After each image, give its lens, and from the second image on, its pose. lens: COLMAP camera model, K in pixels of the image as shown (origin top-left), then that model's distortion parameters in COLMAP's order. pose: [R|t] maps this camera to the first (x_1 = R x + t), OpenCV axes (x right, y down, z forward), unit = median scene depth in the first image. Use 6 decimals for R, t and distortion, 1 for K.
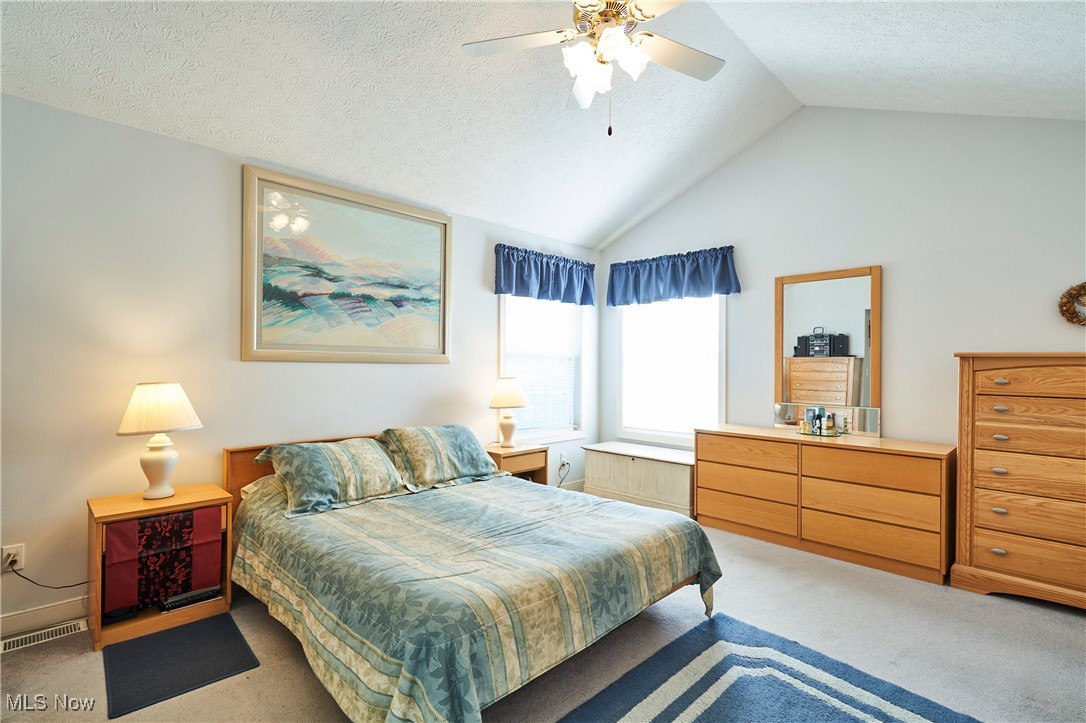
lens RADIAL K [[501.4, 0, 548.2], [0, 501.4, 364.6], [0, 0, 1]] dist [-0.000062, -0.000625]
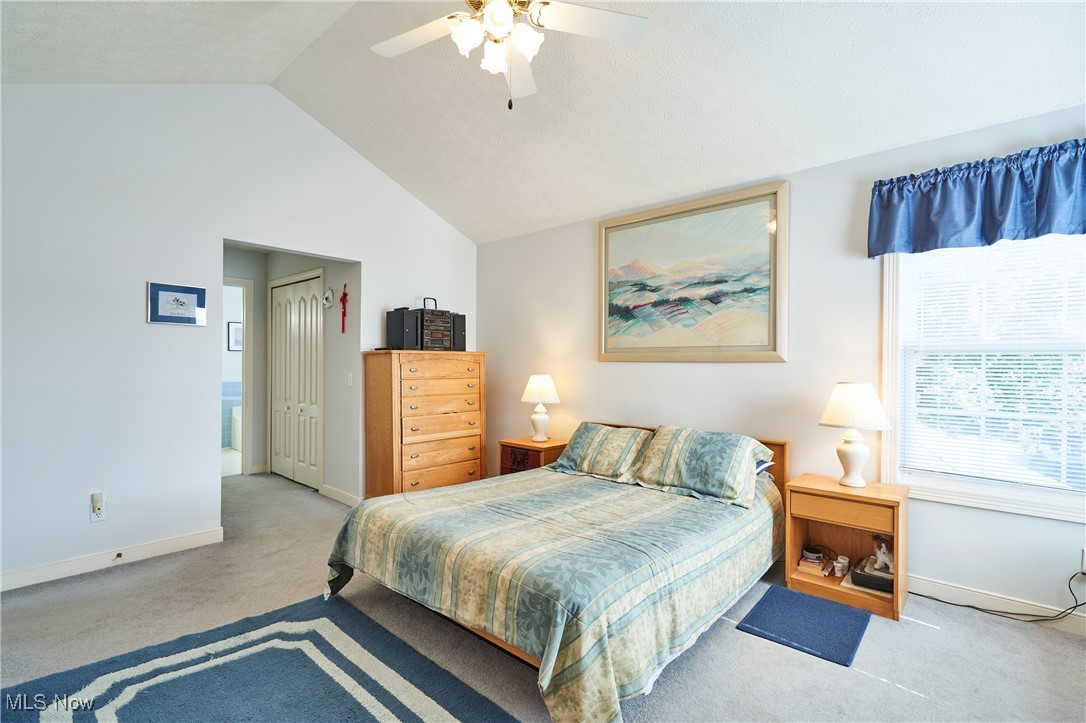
lens RADIAL K [[501.4, 0, 548.1], [0, 501.4, 361.6], [0, 0, 1]] dist [-0.000062, -0.000625]
pose [[0.063469, -0.009323, -0.997940, 0.706912], [-0.002073, 0.999953, -0.009473, 0.006162], [0.997982, 0.002670, 0.063447, 0.687130]]
